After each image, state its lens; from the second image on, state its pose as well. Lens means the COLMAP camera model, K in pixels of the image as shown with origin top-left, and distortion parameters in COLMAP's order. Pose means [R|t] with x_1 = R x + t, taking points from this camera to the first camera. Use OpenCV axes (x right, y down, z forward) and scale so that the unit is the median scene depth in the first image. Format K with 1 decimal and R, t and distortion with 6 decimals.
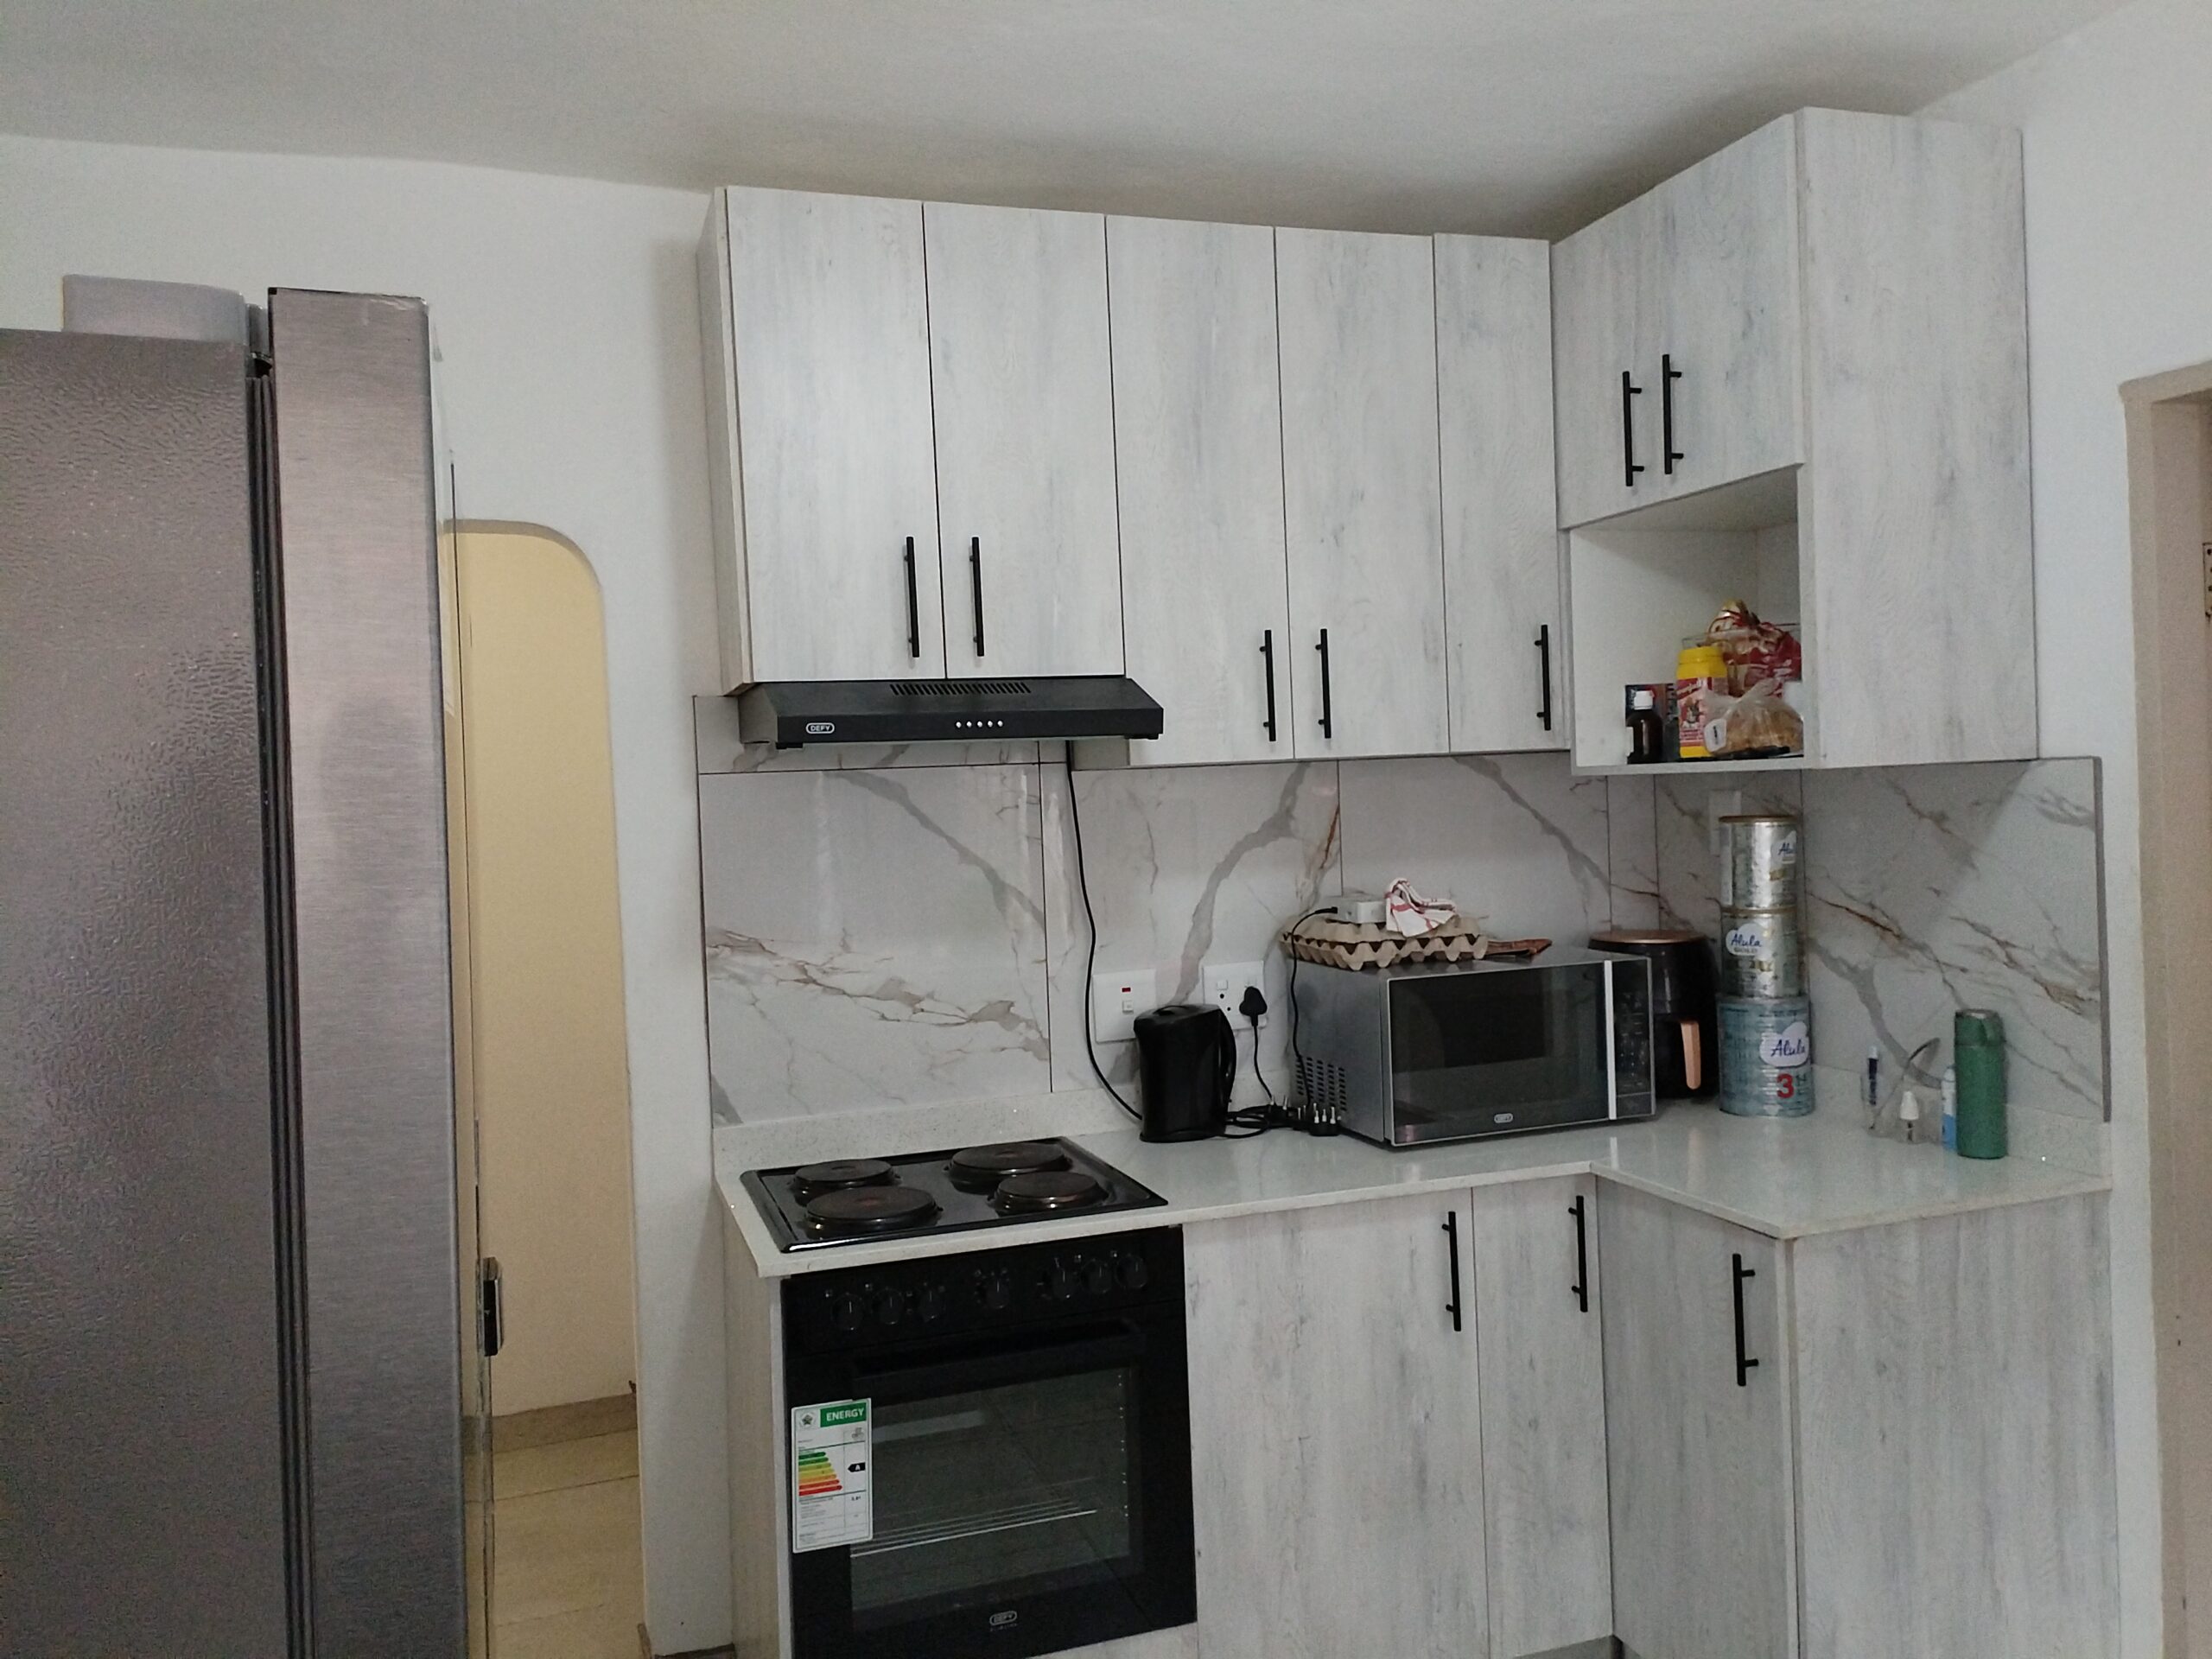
lens RADIAL K [[1671.7, 0, 1109.9], [0, 1671.7, 826.6], [0, 0, 1]] dist [0.067048, -0.062669]
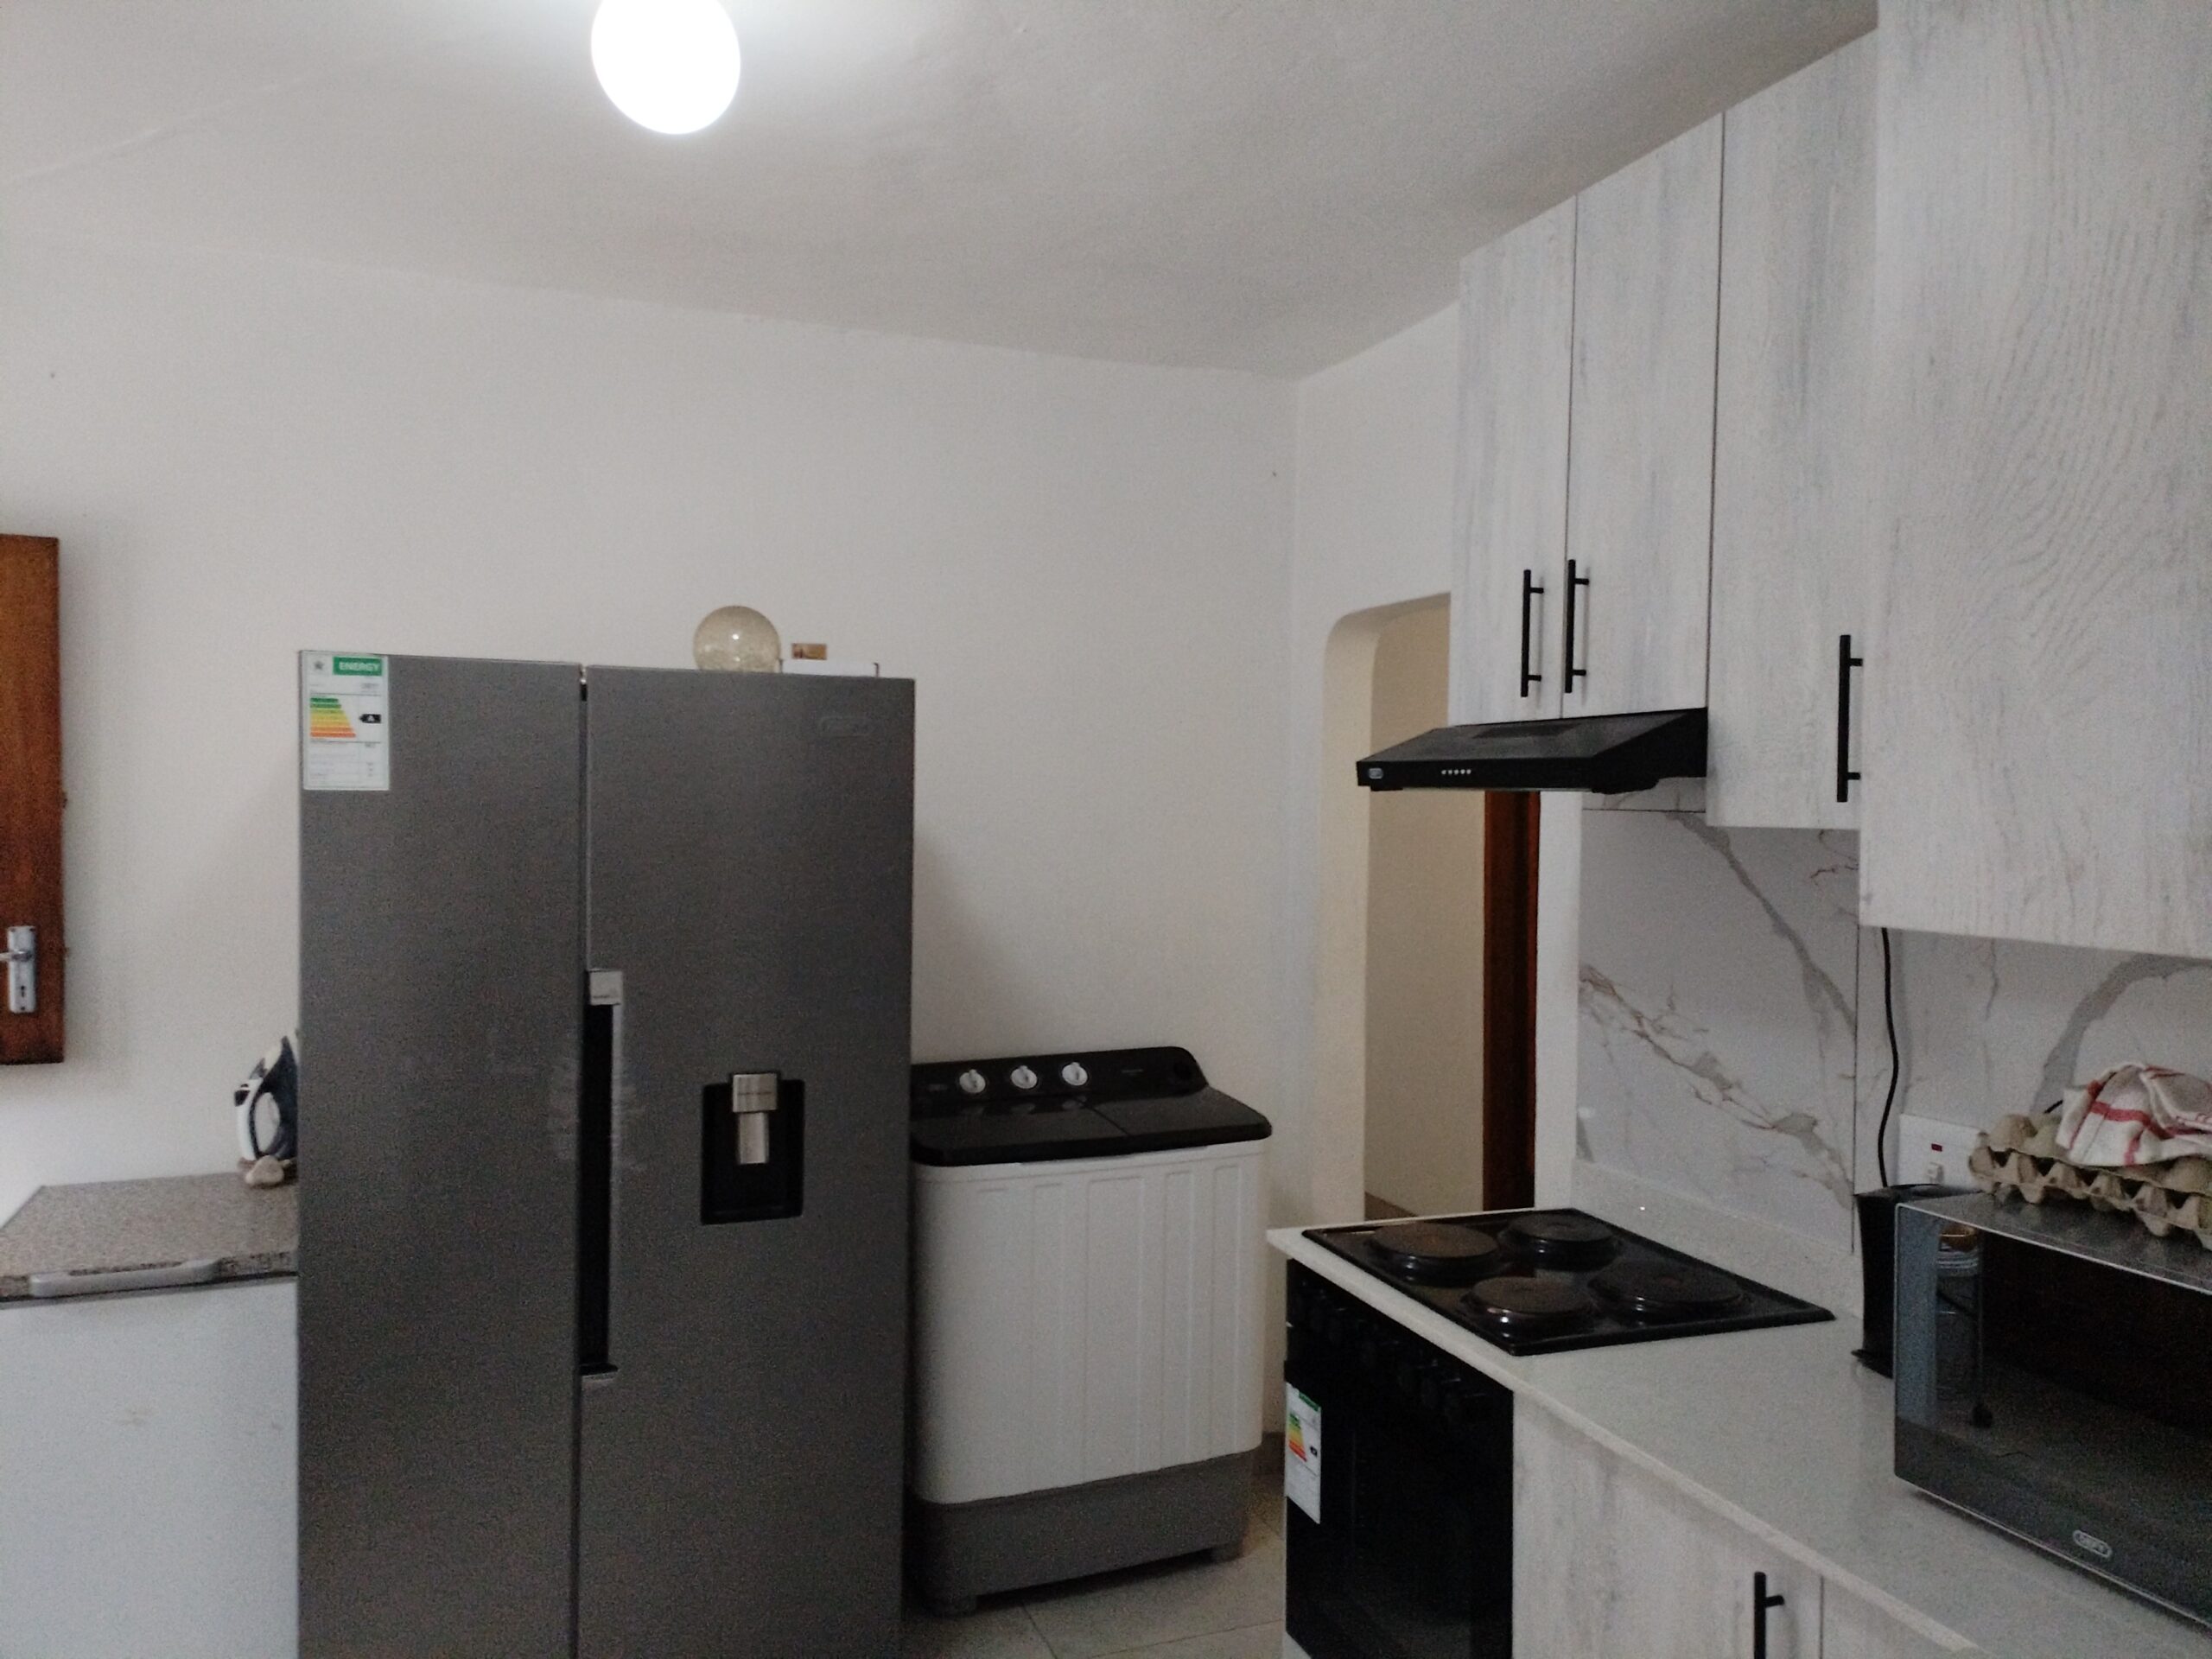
lens RADIAL K [[1671.7, 0, 1110.2], [0, 1671.7, 824.5], [0, 0, 1]] dist [0.067048, -0.062669]
pose [[0.009626, 0.058326, -0.998251, 0.842735], [-0.039687, 0.997533, 0.057901, -0.076319], [0.999166, 0.039060, 0.011917, 0.772199]]
